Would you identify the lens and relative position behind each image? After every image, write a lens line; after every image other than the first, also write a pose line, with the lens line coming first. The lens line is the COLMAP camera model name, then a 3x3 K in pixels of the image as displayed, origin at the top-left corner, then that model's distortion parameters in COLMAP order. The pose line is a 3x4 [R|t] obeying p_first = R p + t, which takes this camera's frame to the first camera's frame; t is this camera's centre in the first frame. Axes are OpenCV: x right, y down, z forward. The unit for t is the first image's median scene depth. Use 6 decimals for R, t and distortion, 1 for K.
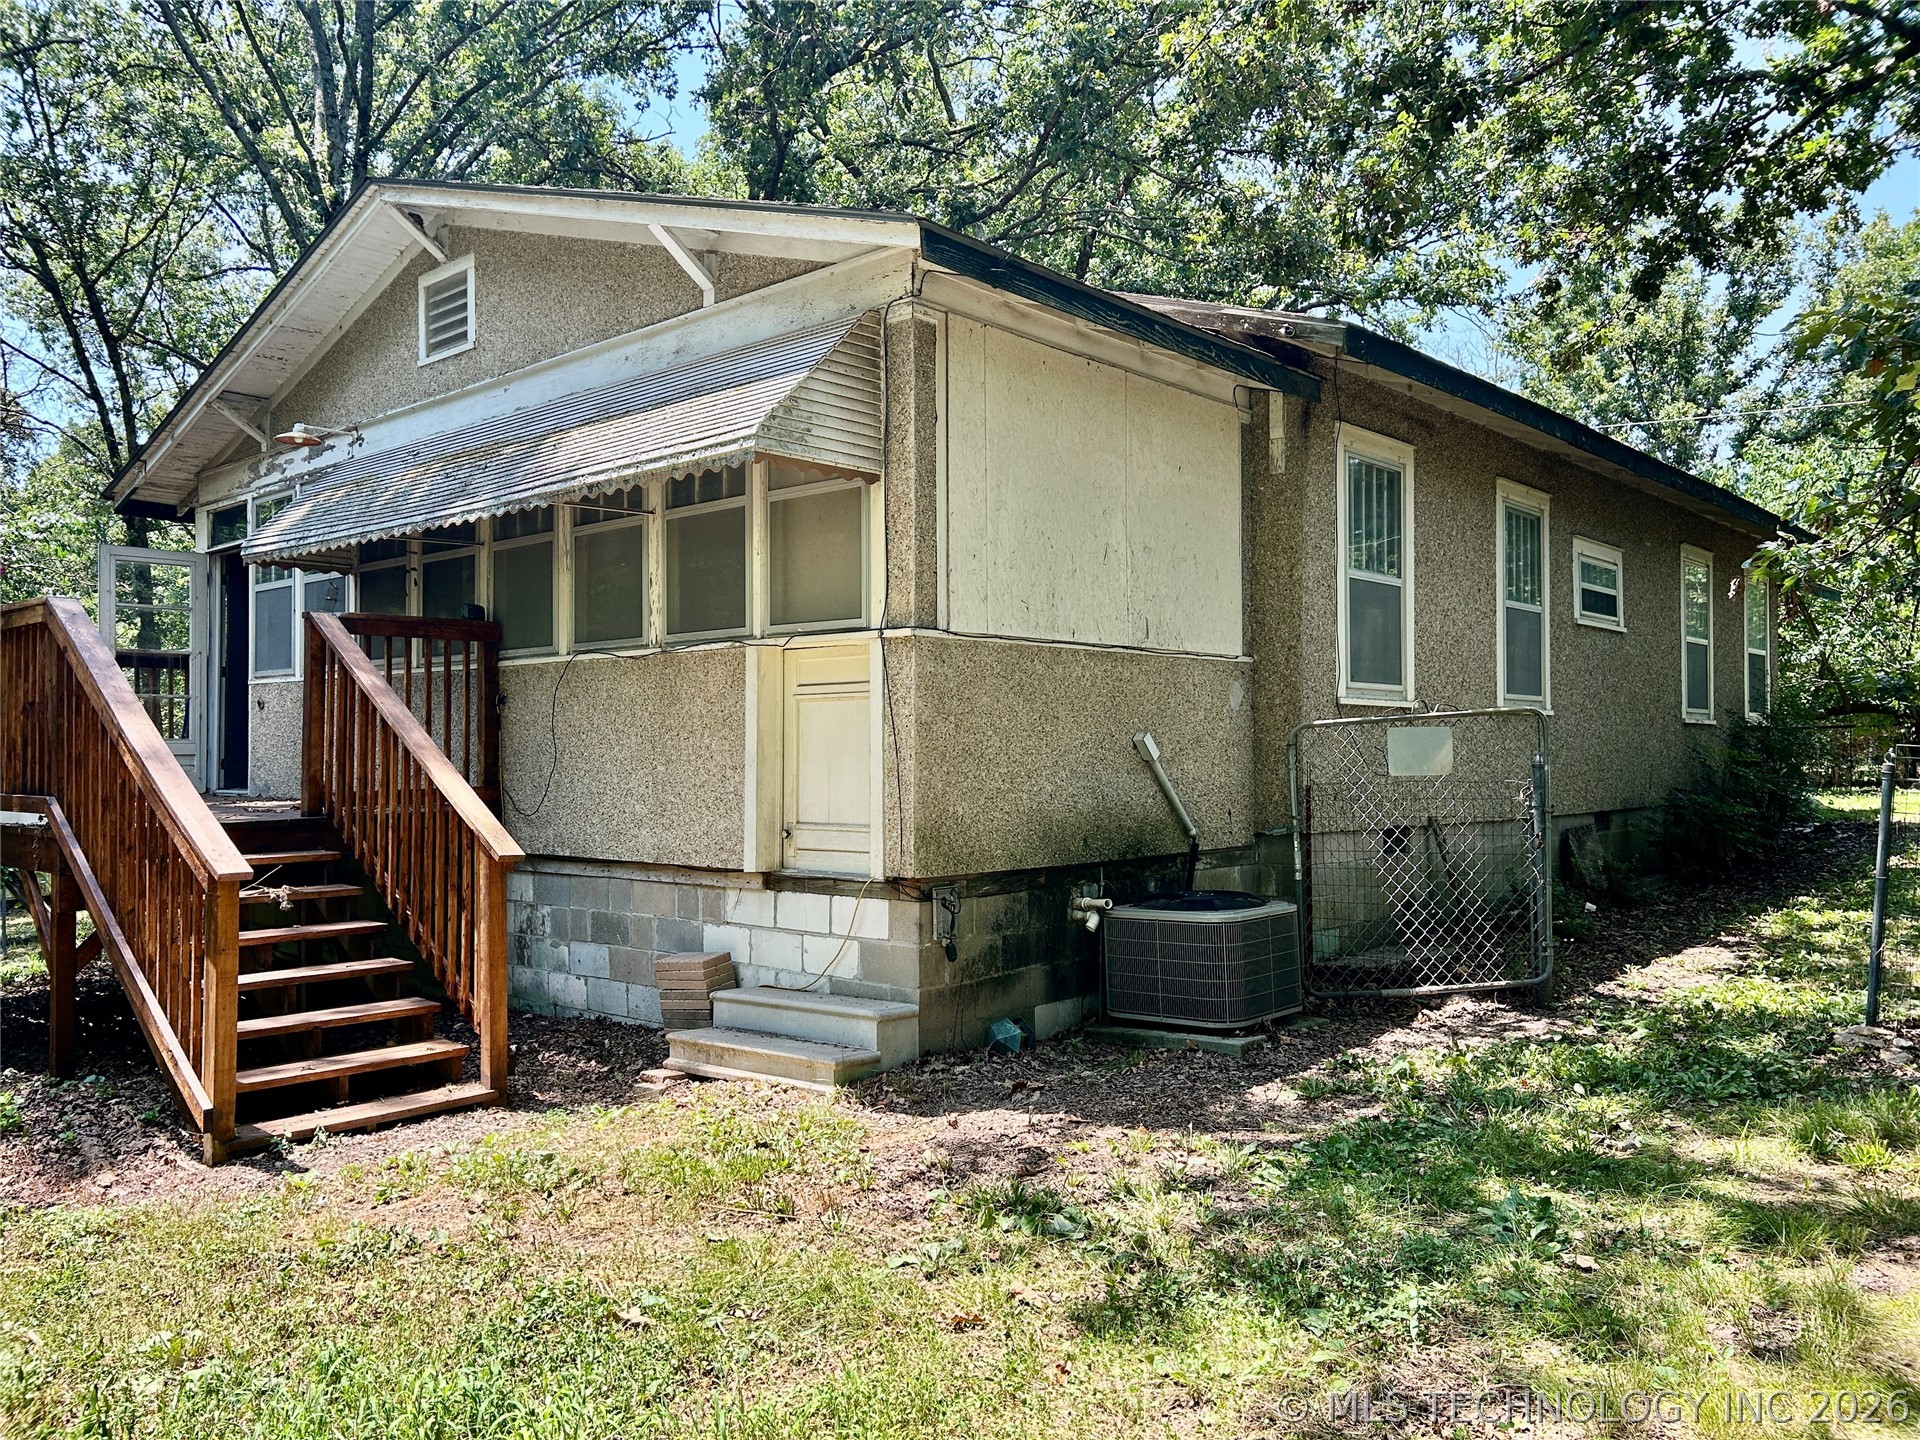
lens RADIAL K [[1443.8, 0, 942.5], [0, 1443.8, 727.8], [0, 0, 1]] dist [0.063416, -0.076203]
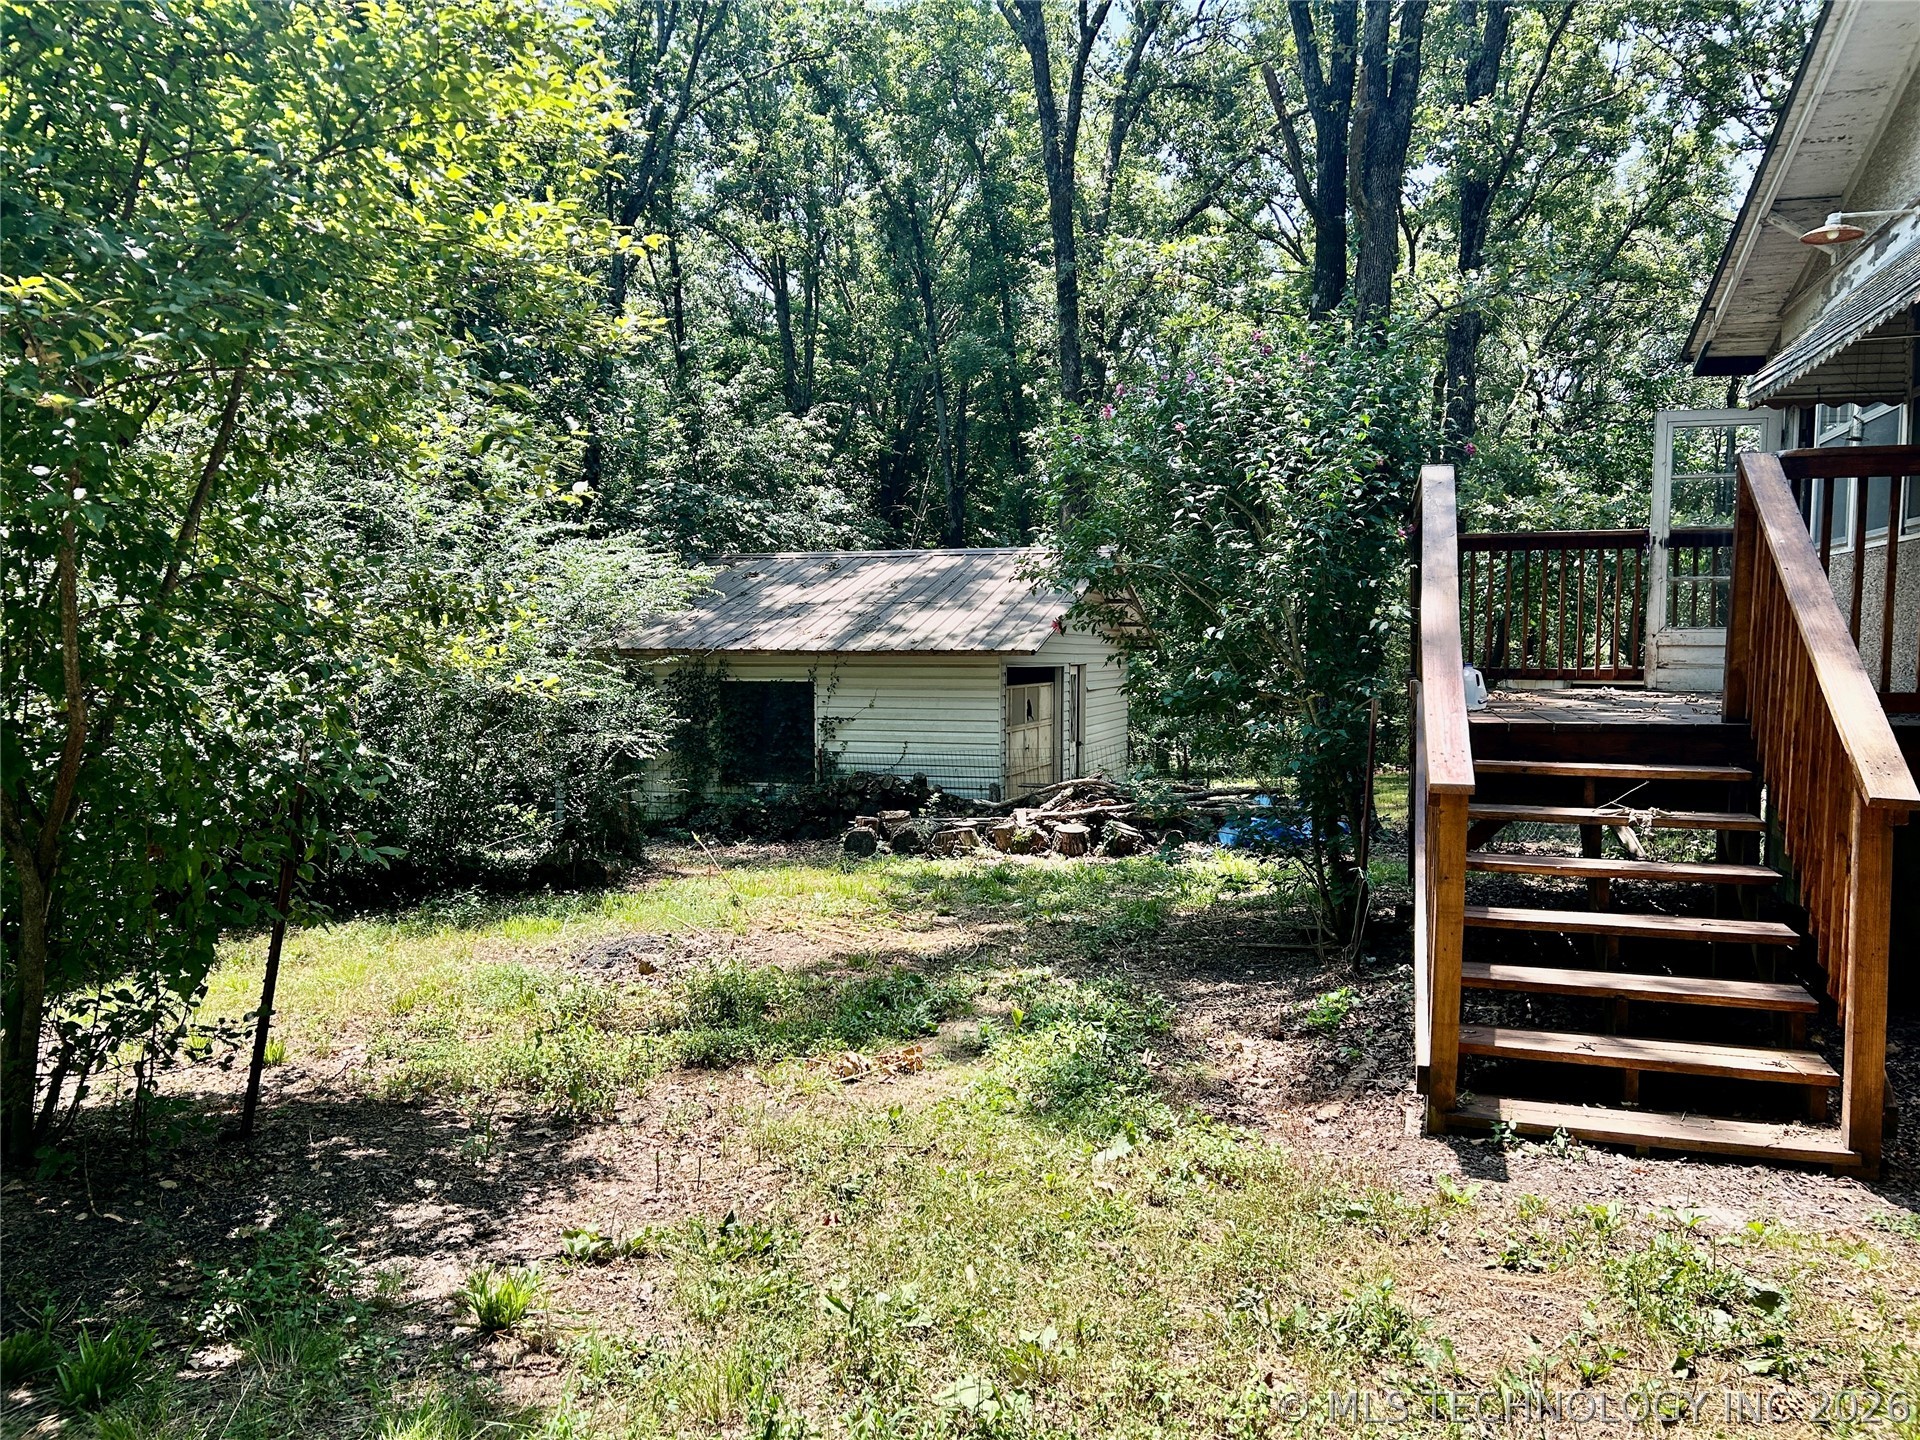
lens RADIAL K [[1443.8, 0, 965.6], [0, 1443.8, 726.8], [0, 0, 1]] dist [0.063416, -0.076203]
pose [[0.443100, 0.060452, -0.894431, 0.085569], [0.002965, 0.997620, 0.068894, 0.009707], [0.896467, -0.033179, 0.441866, 0.324330]]
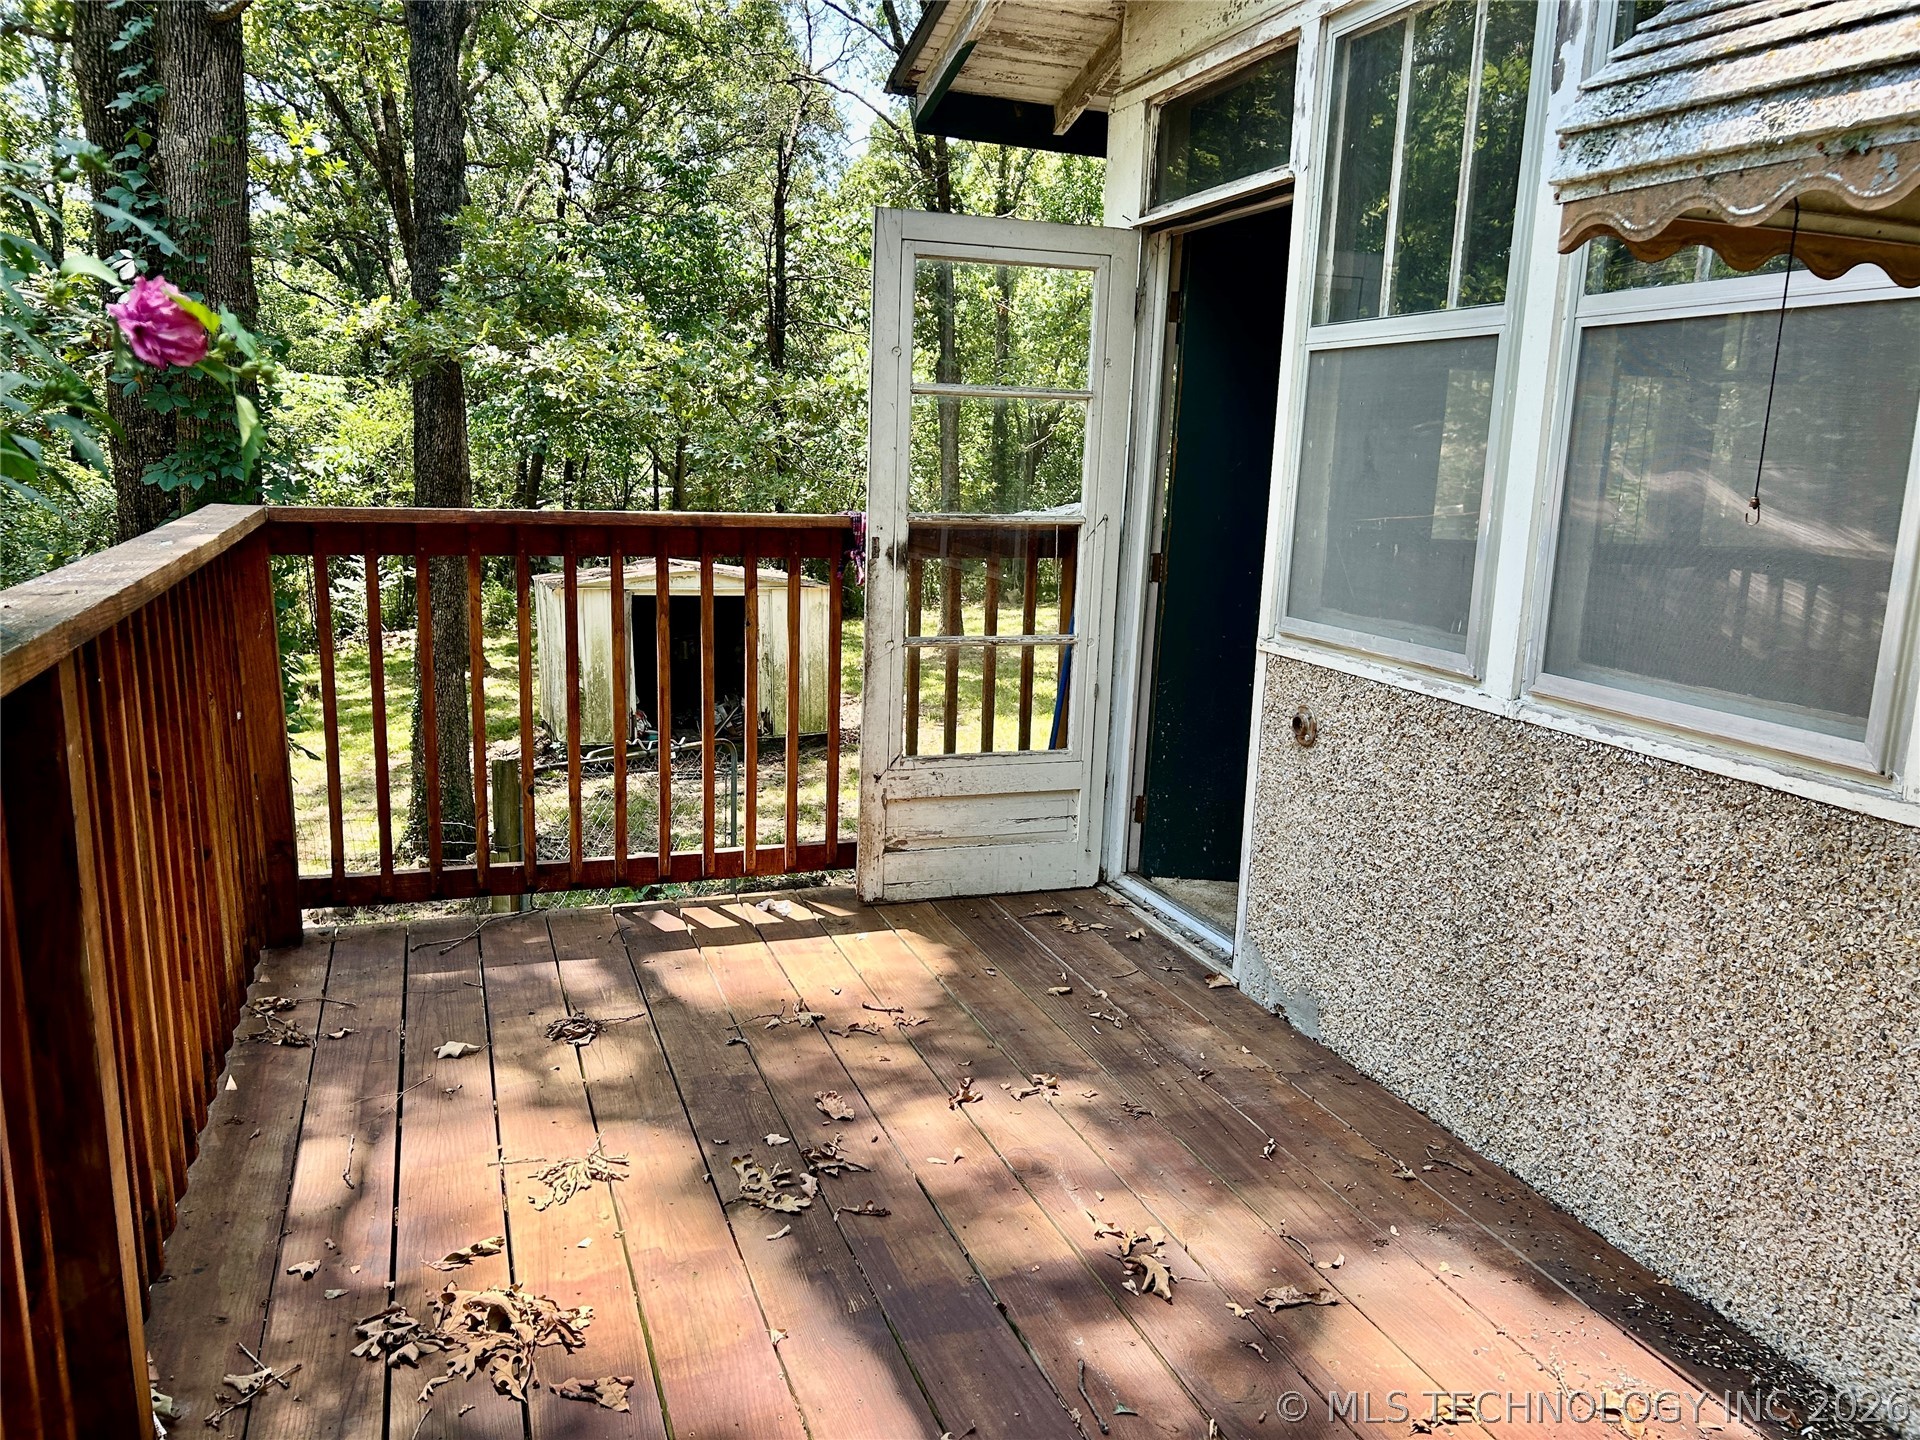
lens RADIAL K [[1443.8, 0, 944.1], [0, 1443.8, 728.7], [0, 0, 1]] dist [0.063416, -0.076203]
pose [[0.880468, 0.128210, -0.456440, -0.600811], [-0.036923, 0.978360, 0.203588, -0.115406], [0.472665, -0.162399, 0.866149, 1.065894]]
